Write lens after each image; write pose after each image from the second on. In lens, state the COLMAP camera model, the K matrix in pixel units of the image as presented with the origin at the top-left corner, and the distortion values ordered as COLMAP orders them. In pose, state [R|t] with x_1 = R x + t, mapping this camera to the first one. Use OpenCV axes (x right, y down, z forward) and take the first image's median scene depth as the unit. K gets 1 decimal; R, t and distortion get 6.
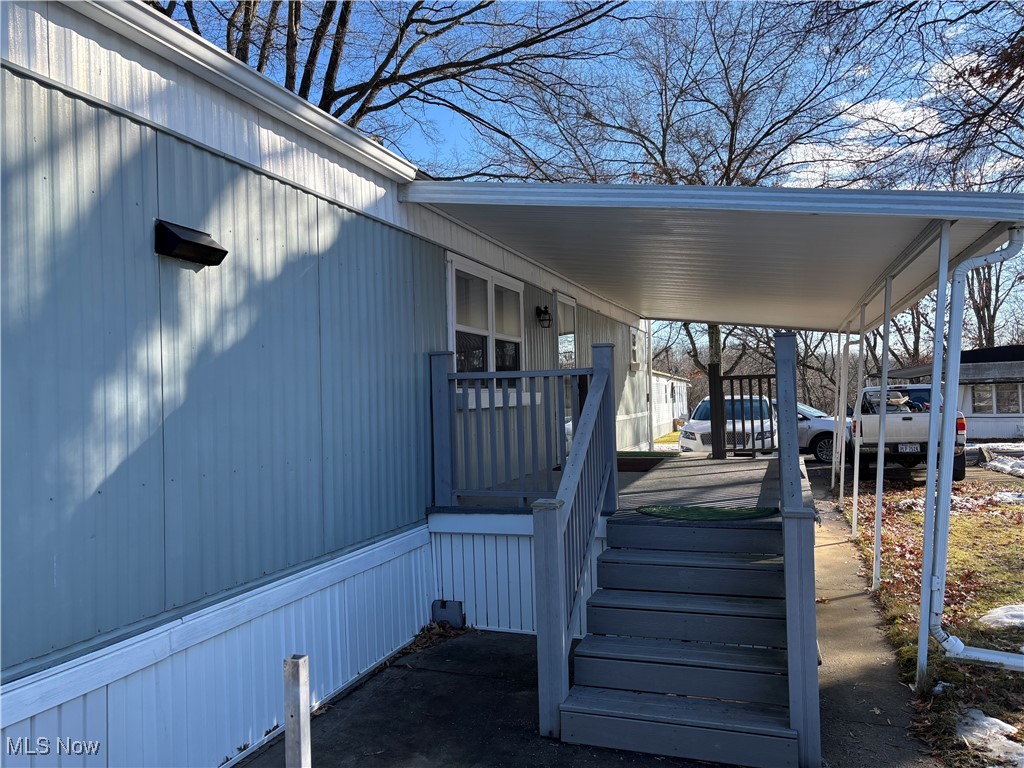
lens RADIAL K [[768.8, 0, 506.3], [0, 768.8, 382.3], [0, 0, 1]] dist [0.070567, -0.065846]
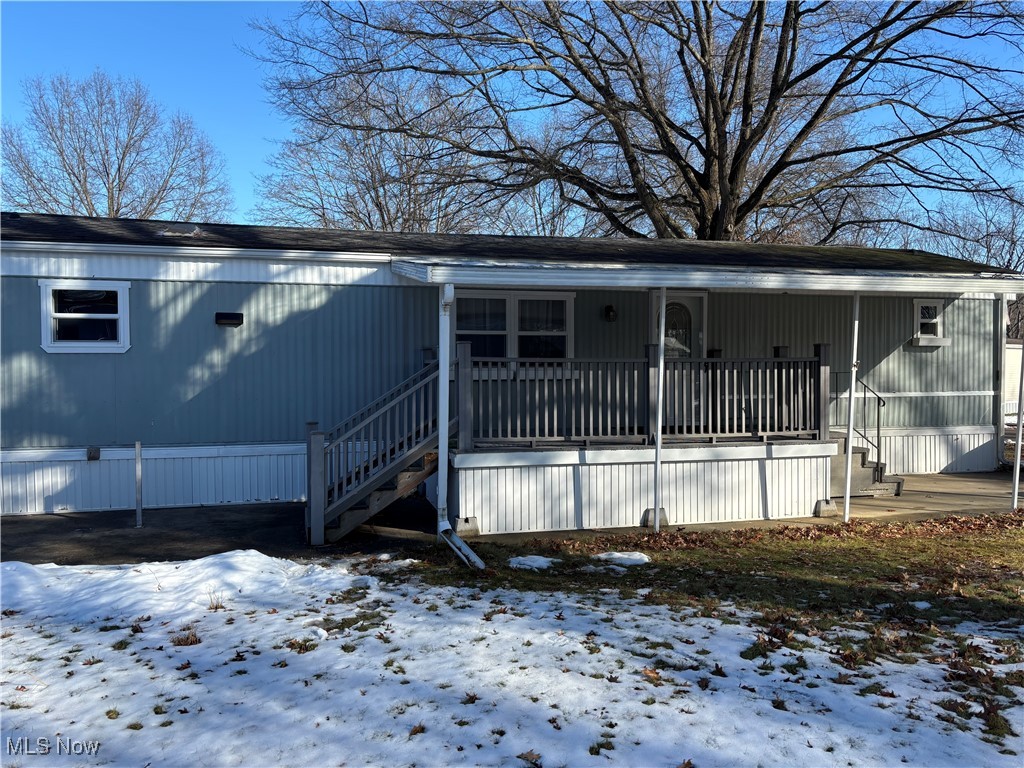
lens RADIAL K [[768.8, 0, 506.3], [0, 768.8, 382.3], [0, 0, 1]] dist [0.070567, -0.065846]
pose [[0.558200, 0.034120, -0.829005, 2.361047], [0.008349, 0.998873, 0.046733, -0.061909], [0.829665, -0.033008, 0.557285, 0.225015]]
